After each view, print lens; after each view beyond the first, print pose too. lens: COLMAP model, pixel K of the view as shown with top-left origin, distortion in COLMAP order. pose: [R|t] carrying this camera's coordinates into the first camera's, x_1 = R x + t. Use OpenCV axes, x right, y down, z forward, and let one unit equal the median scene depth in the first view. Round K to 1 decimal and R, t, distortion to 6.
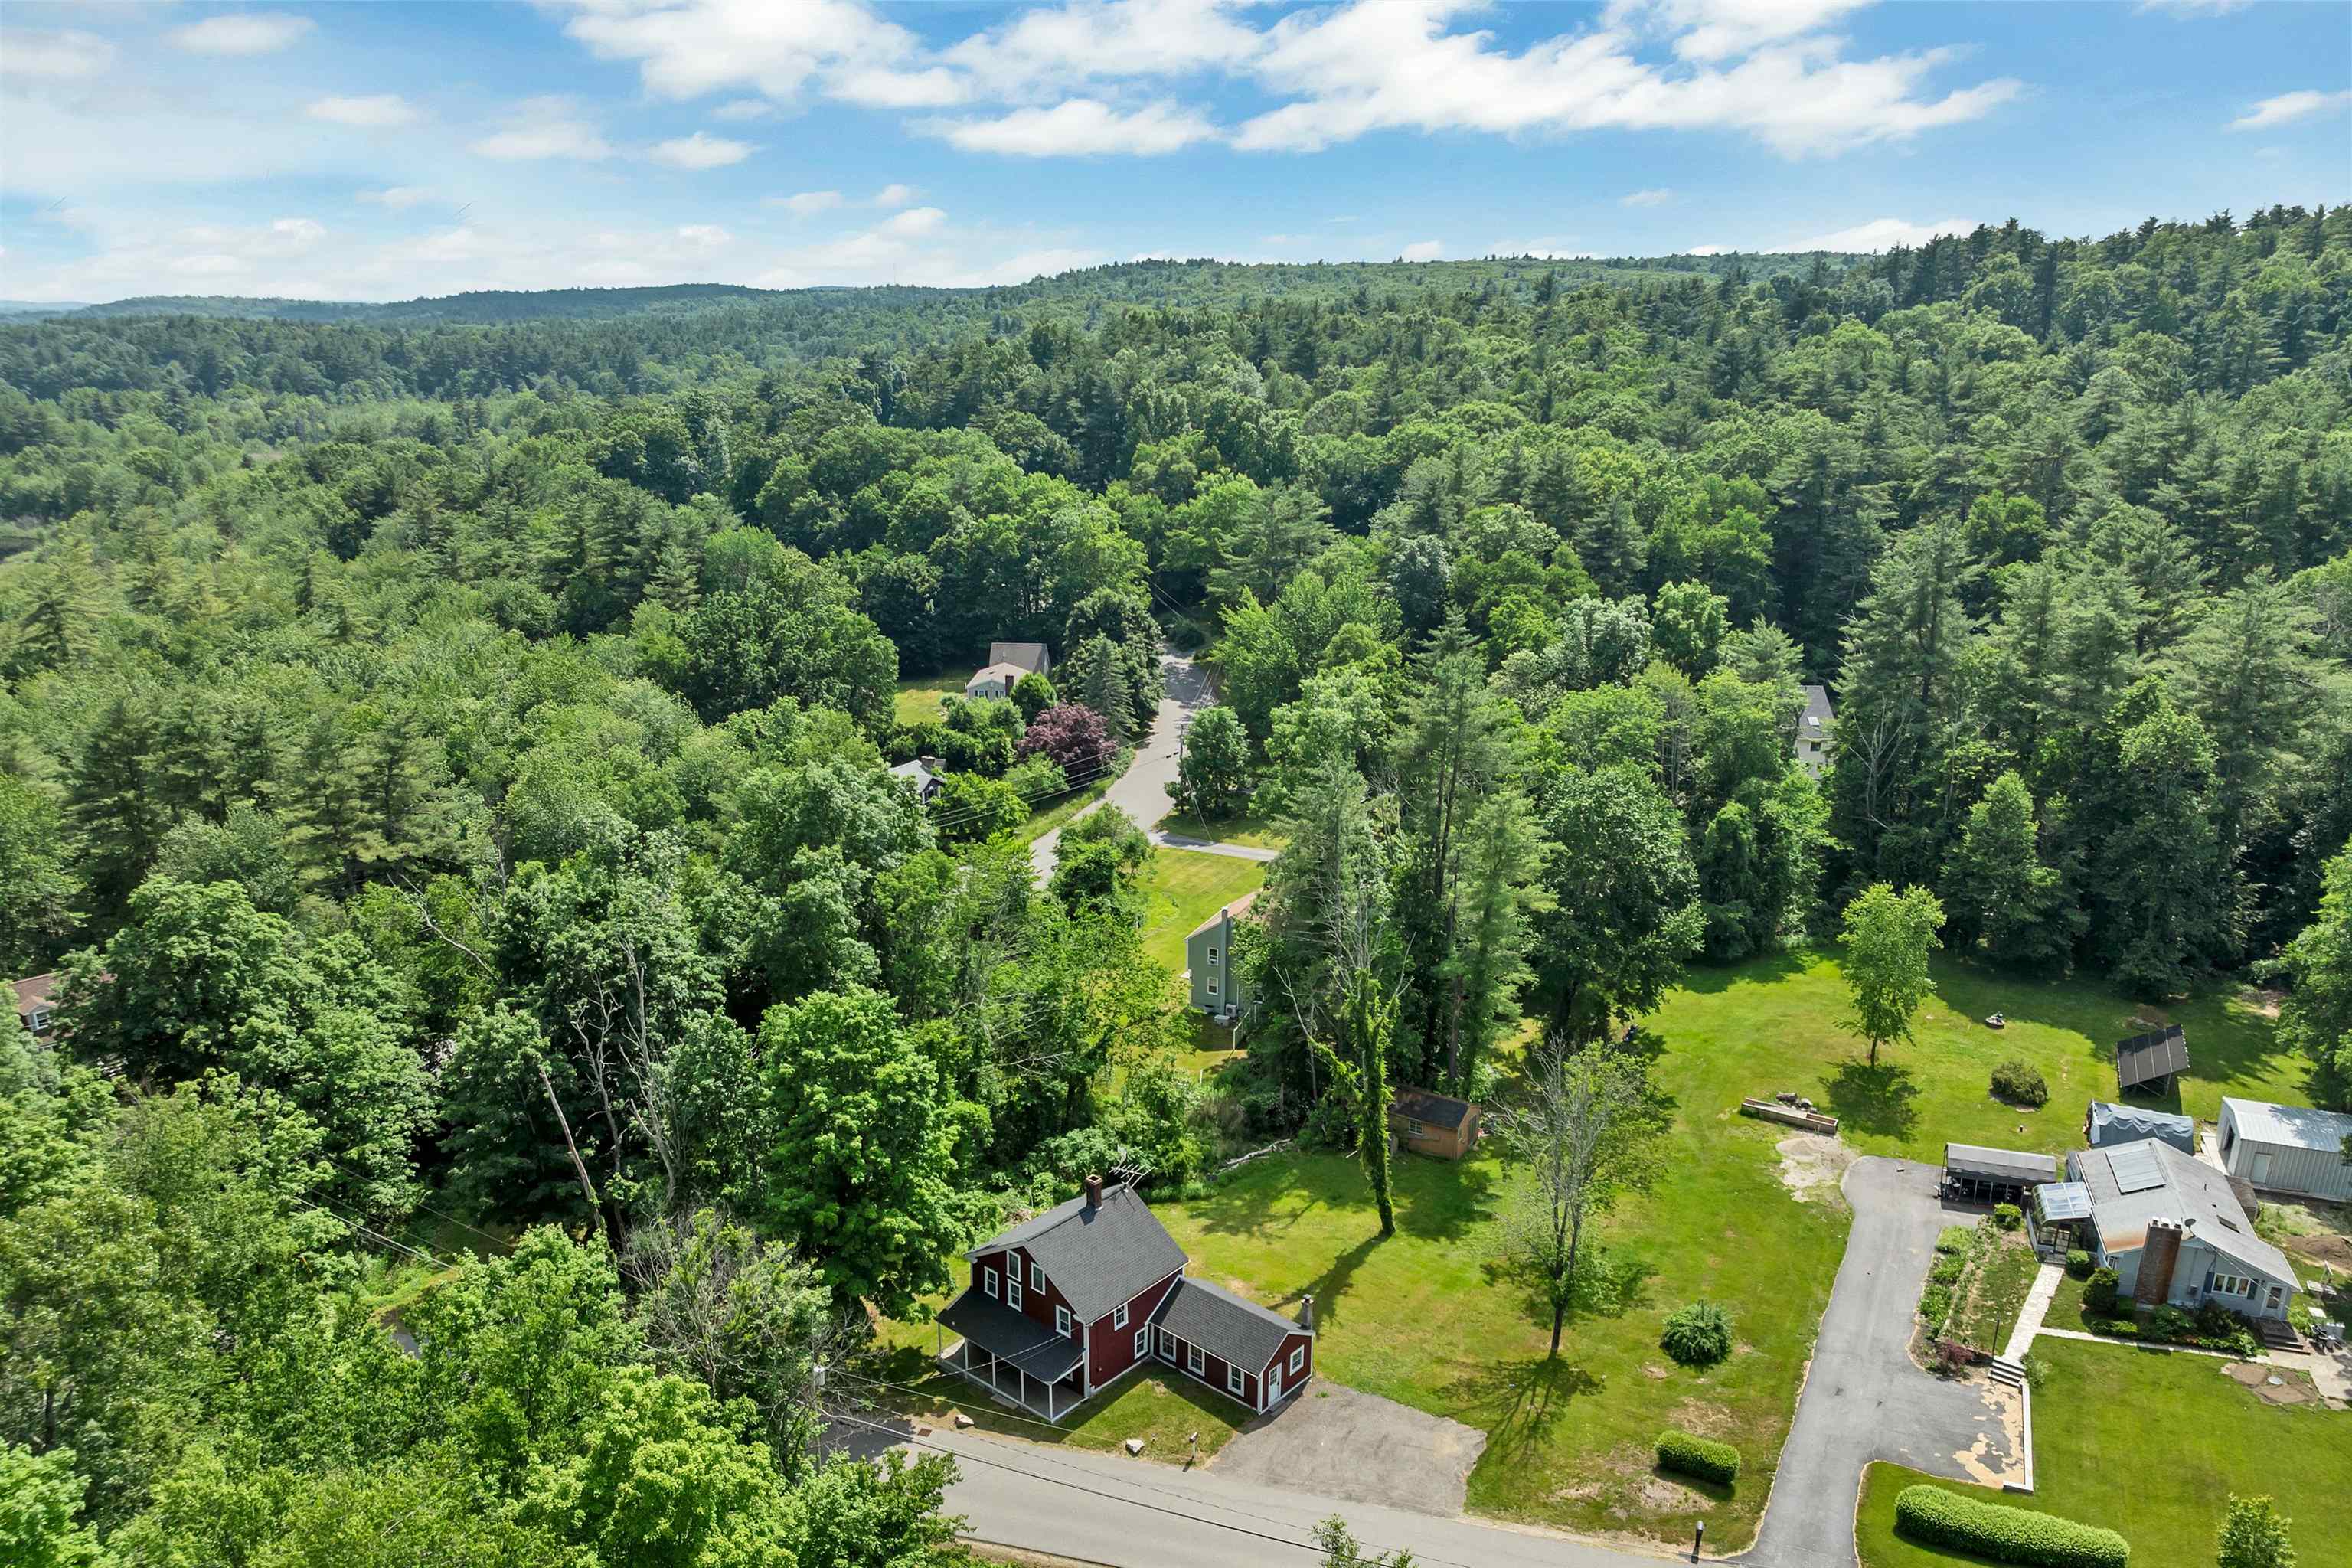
lens RADIAL K [[1702.2, 0, 1185.7], [0, 1702.2, 868.0], [0, 0, 1]] dist [-0.039473, 0.000542]
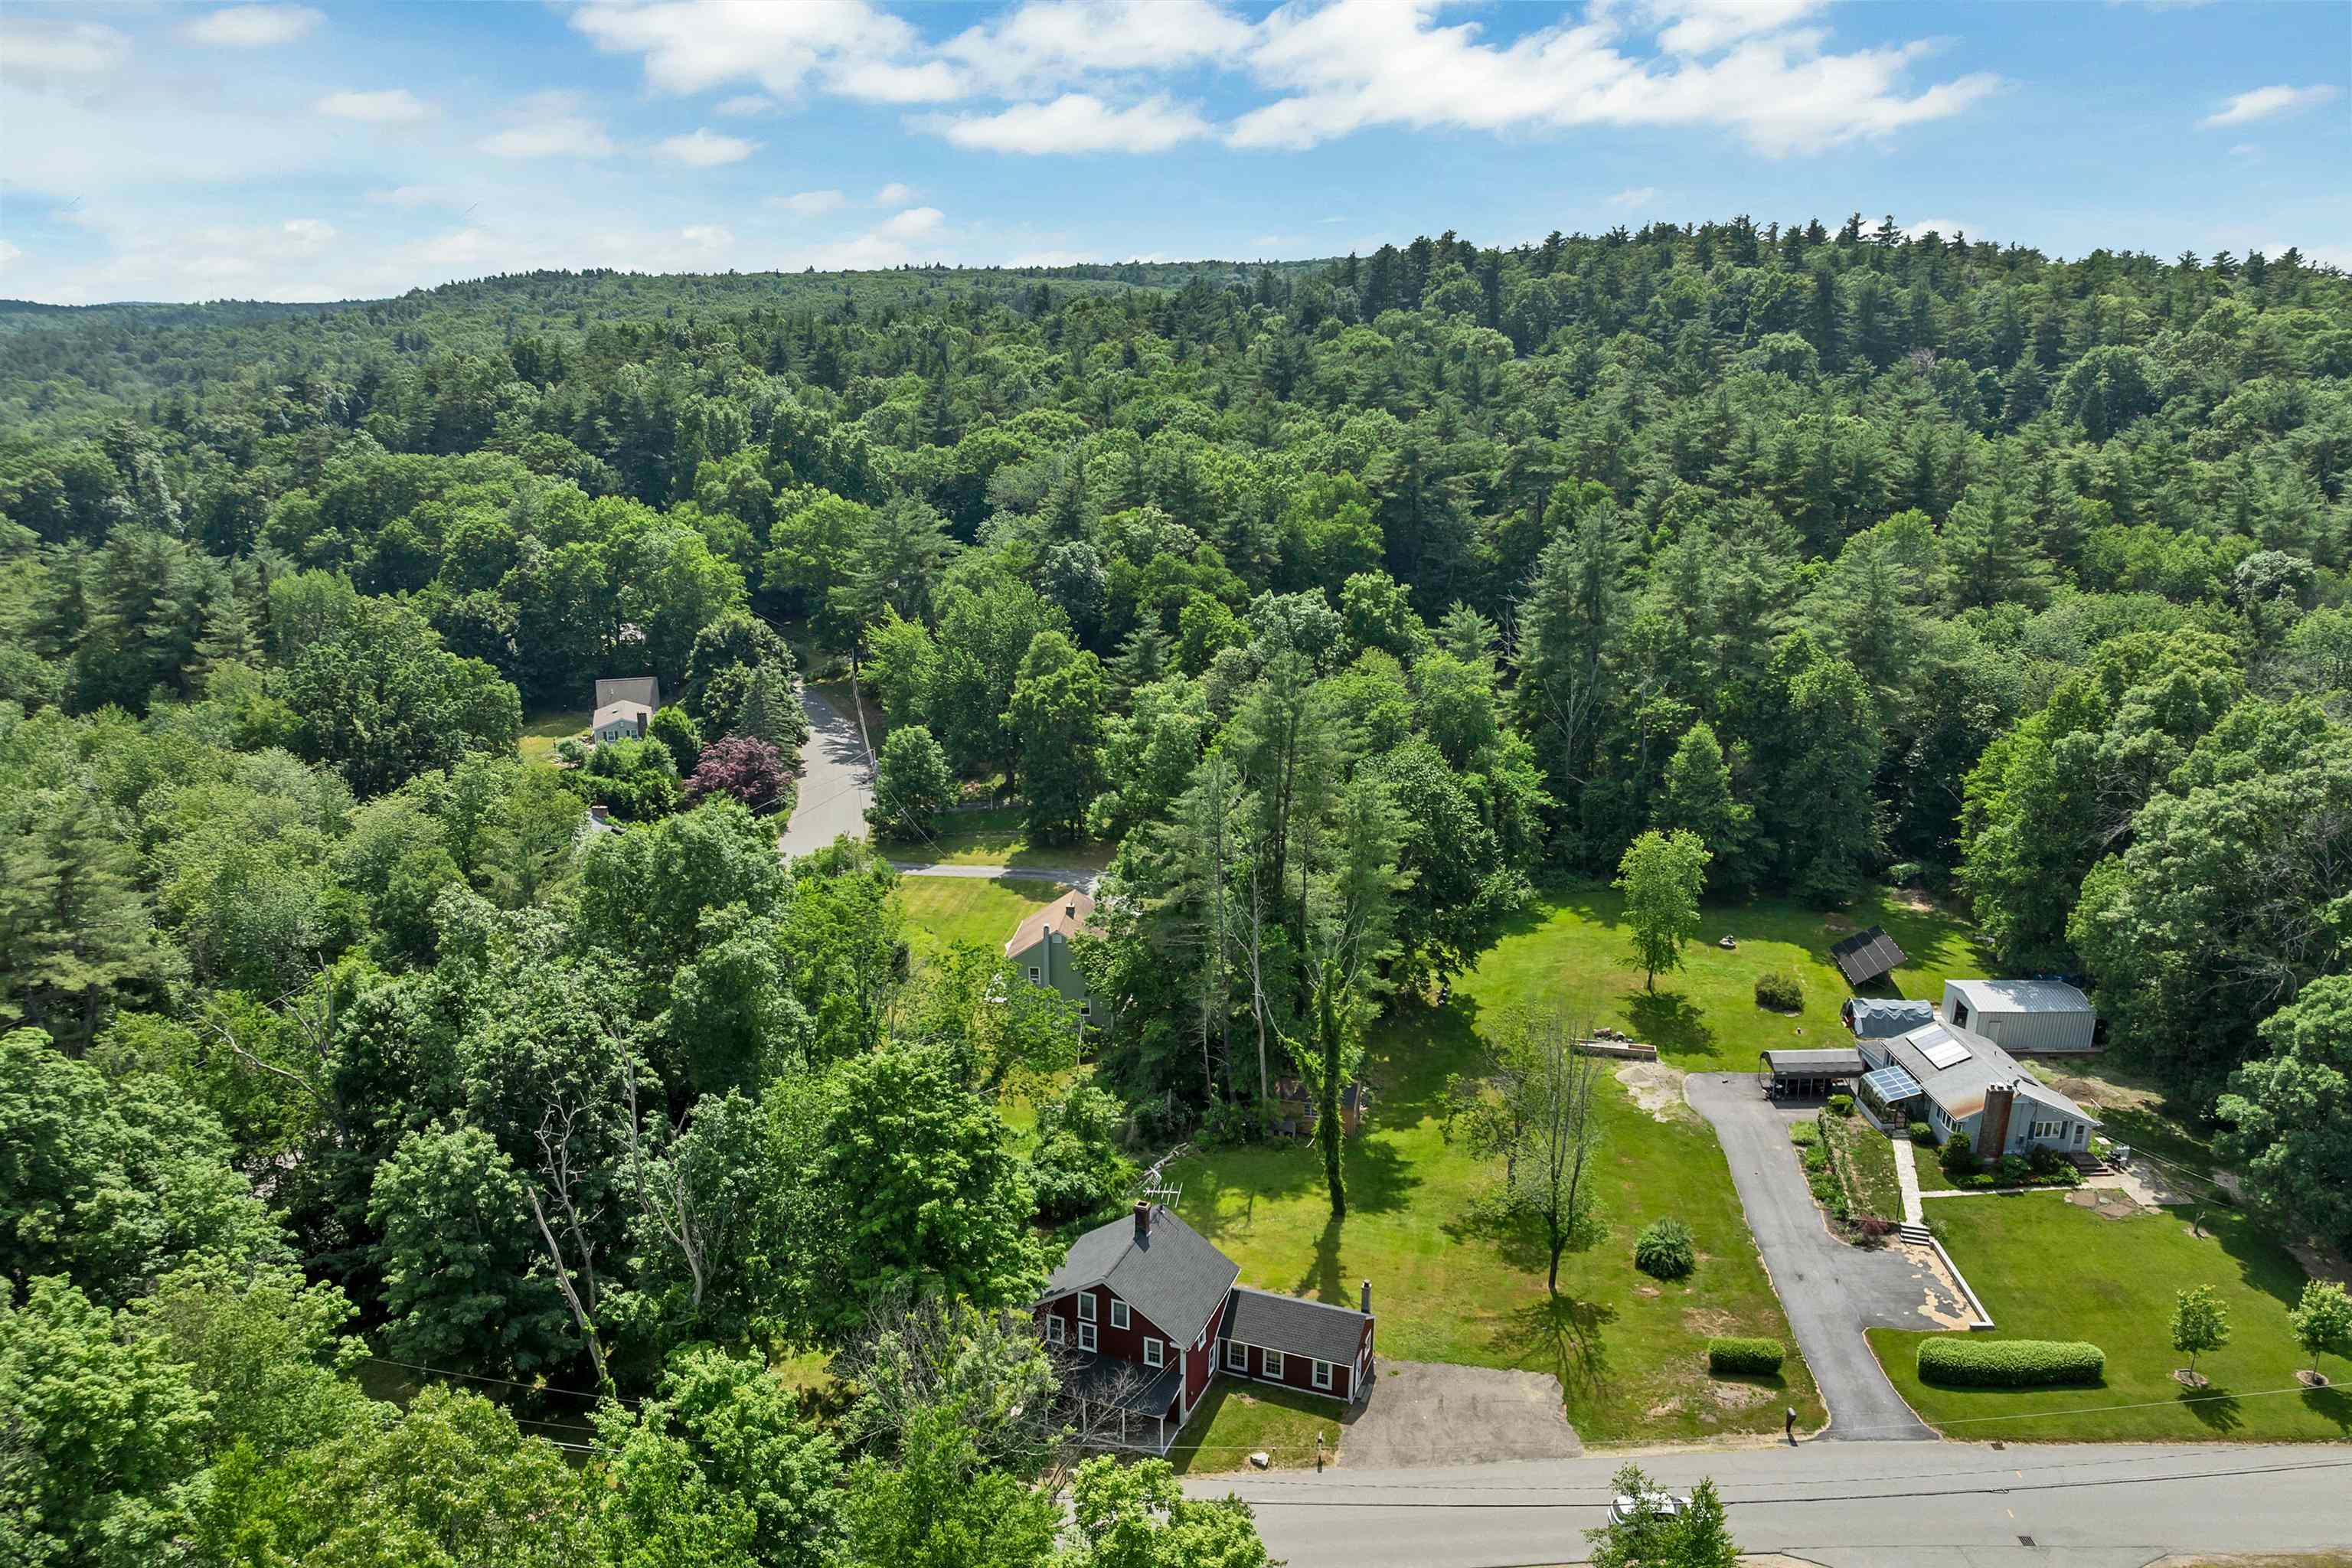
lens RADIAL K [[1702.2, 0, 1185.7], [0, 1702.2, 868.0], [0, 0, 1]] dist [-0.039473, 0.000542]
pose [[0.938396, -0.107672, 0.328359, -0.207352], [0.109389, 0.993910, 0.013298, -0.012648], [-0.327791, 0.023440, 0.944459, 0.038705]]
